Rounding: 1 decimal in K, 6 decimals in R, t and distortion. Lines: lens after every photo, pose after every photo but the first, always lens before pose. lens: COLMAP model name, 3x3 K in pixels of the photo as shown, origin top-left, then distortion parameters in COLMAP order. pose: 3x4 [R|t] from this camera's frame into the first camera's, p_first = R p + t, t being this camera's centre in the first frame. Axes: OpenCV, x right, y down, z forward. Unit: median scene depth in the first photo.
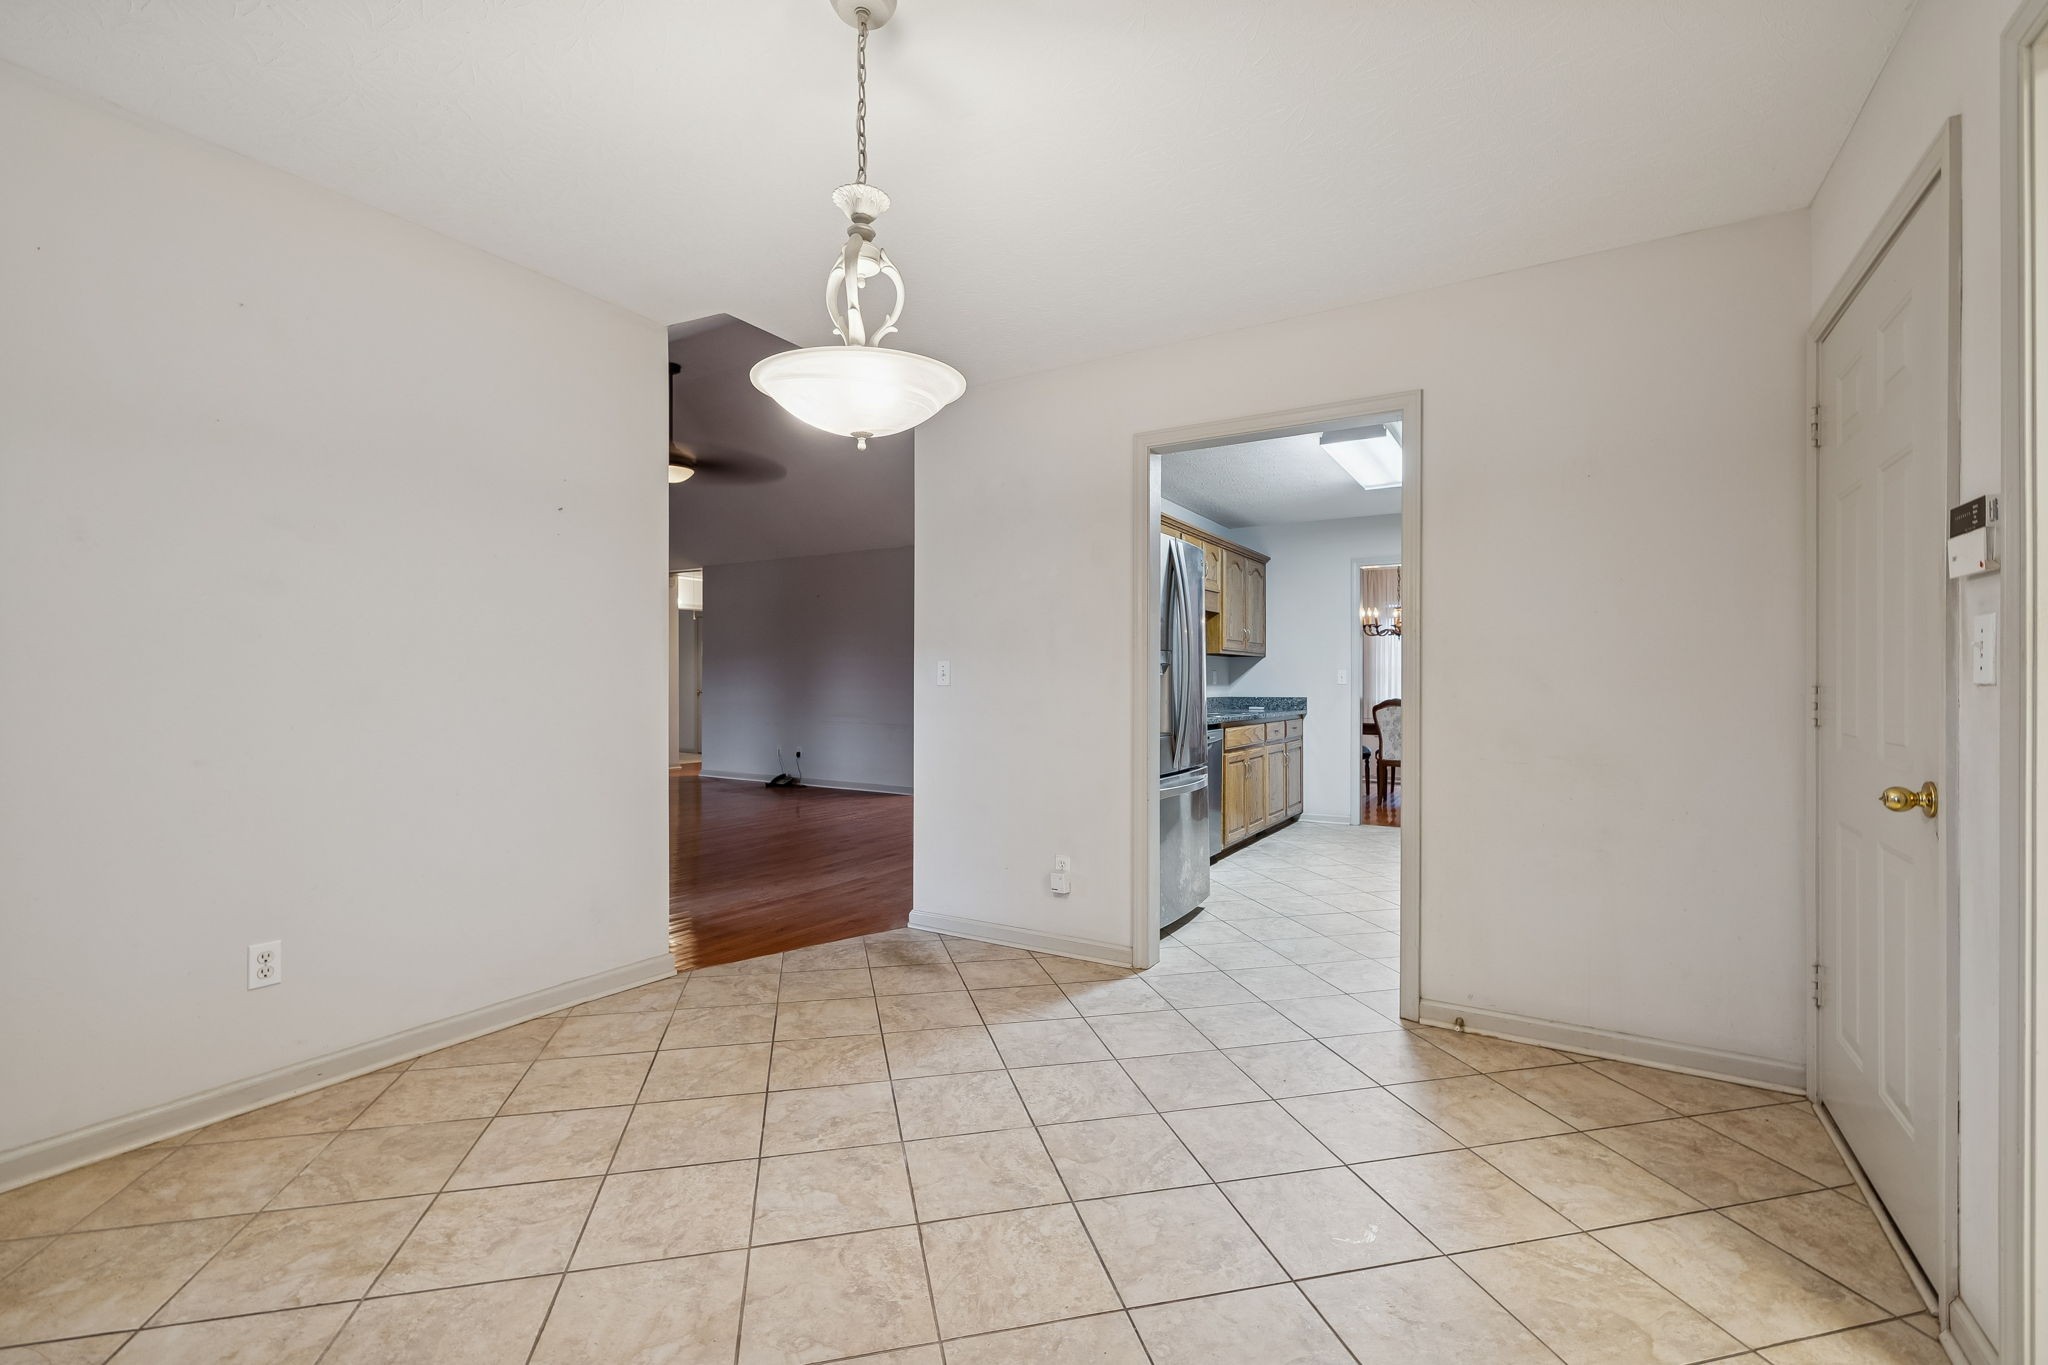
lens RADIAL K [[918.3, 0, 1032.0], [0, 918.3, 678.3], [0, 0, 1]] dist [-0.006057, 0.001490]
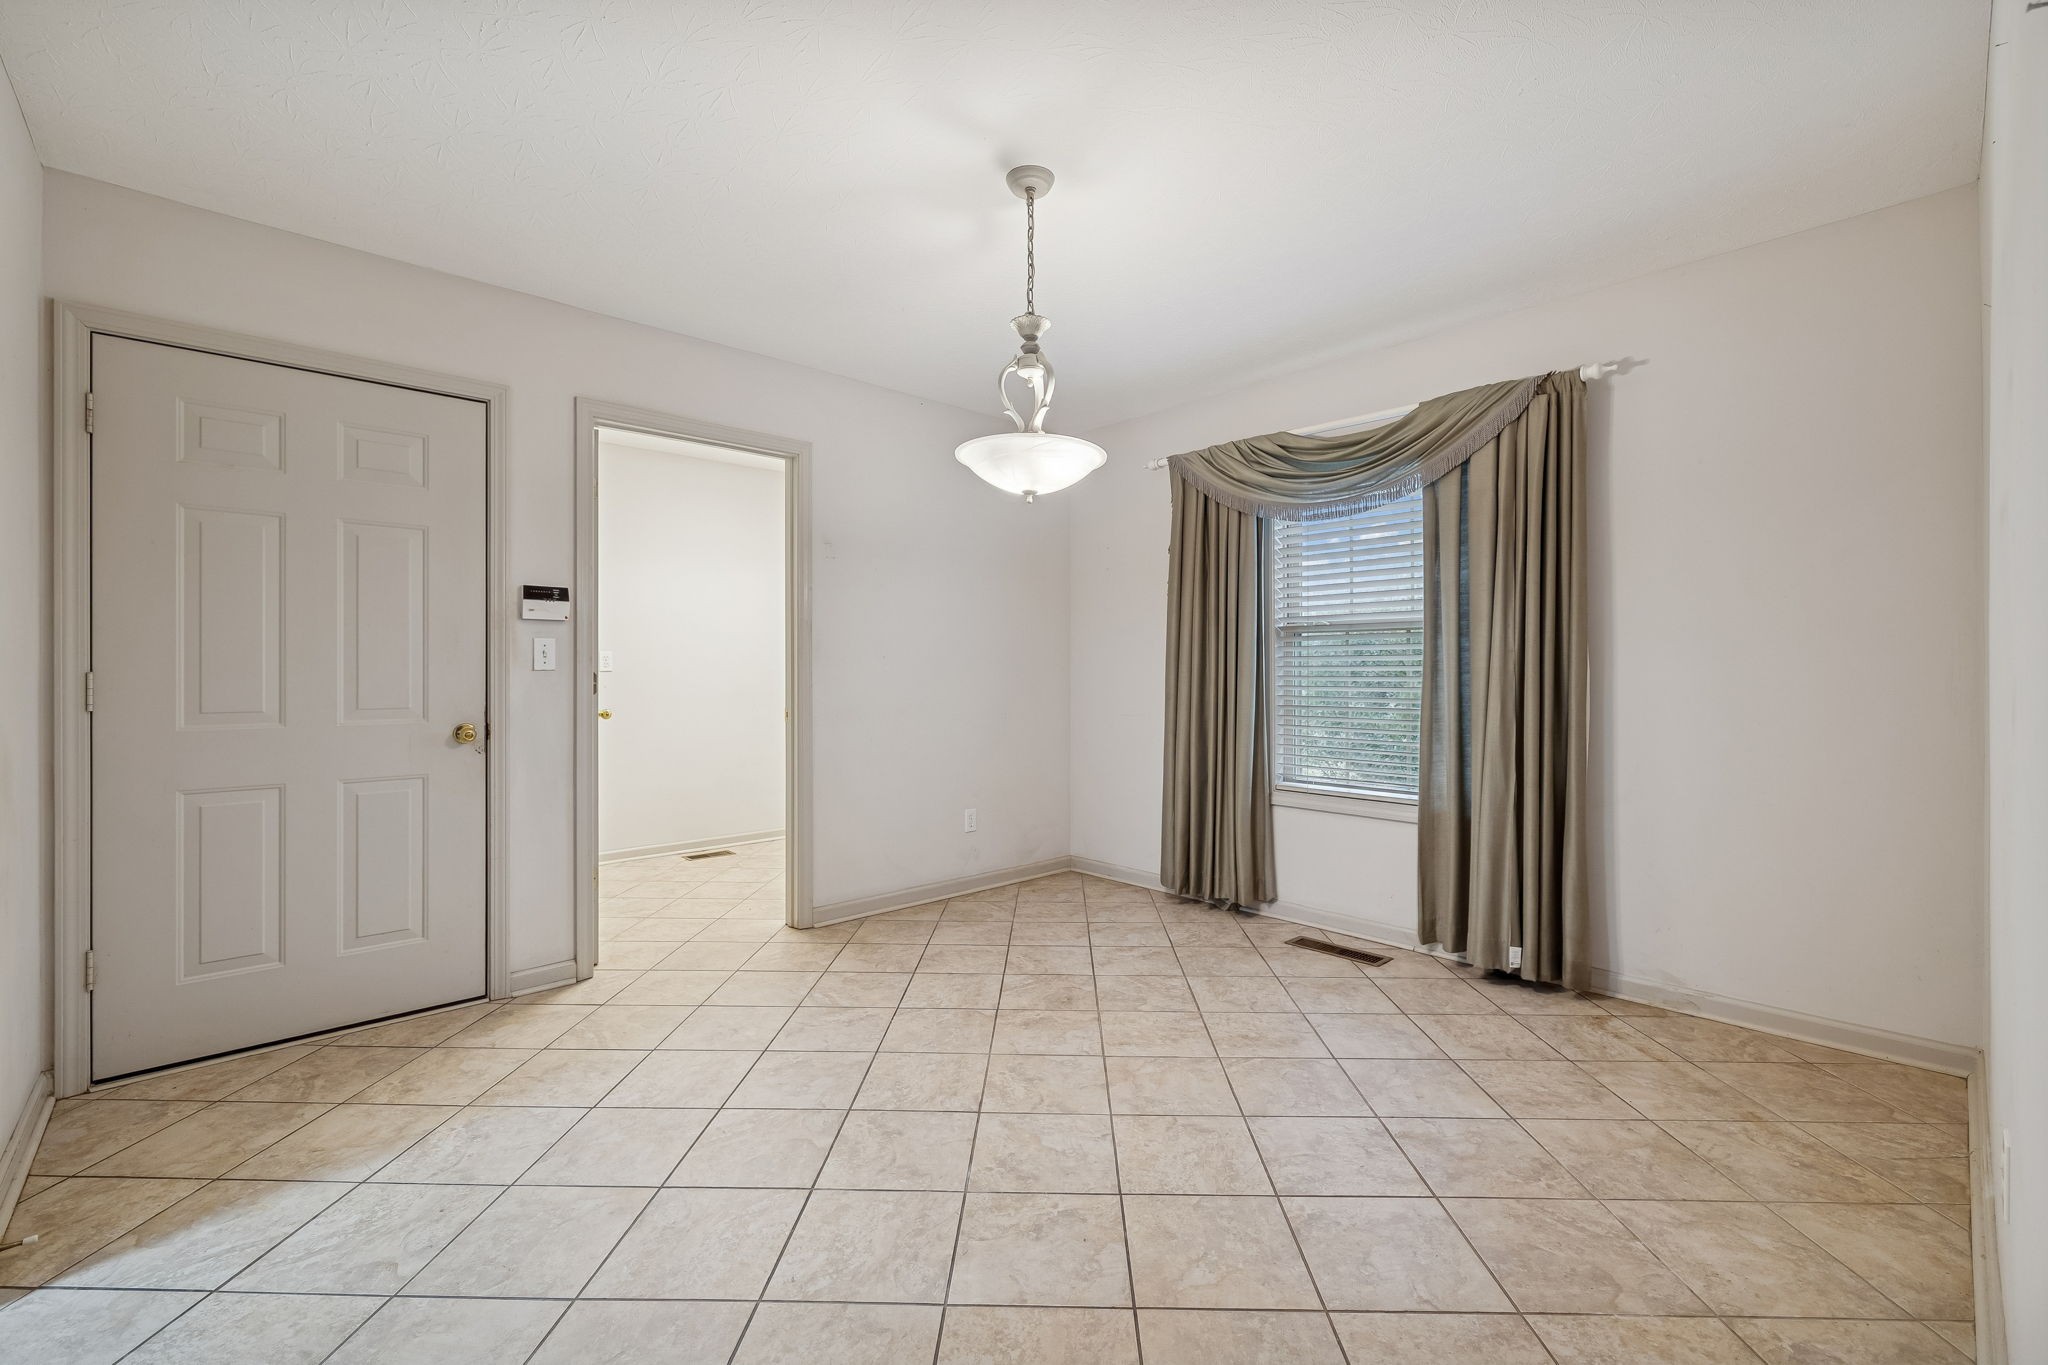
lens RADIAL K [[918.3, 0, 1024.8], [0, 918.3, 680.8], [0, 0, 1]] dist [-0.006057, 0.001490]
pose [[-0.964344, -0.006964, 0.264561, -0.457183], [-0.004487, 0.999940, 0.009963, 0.003291], [-0.264614, 0.008421, -0.964318, 1.961743]]
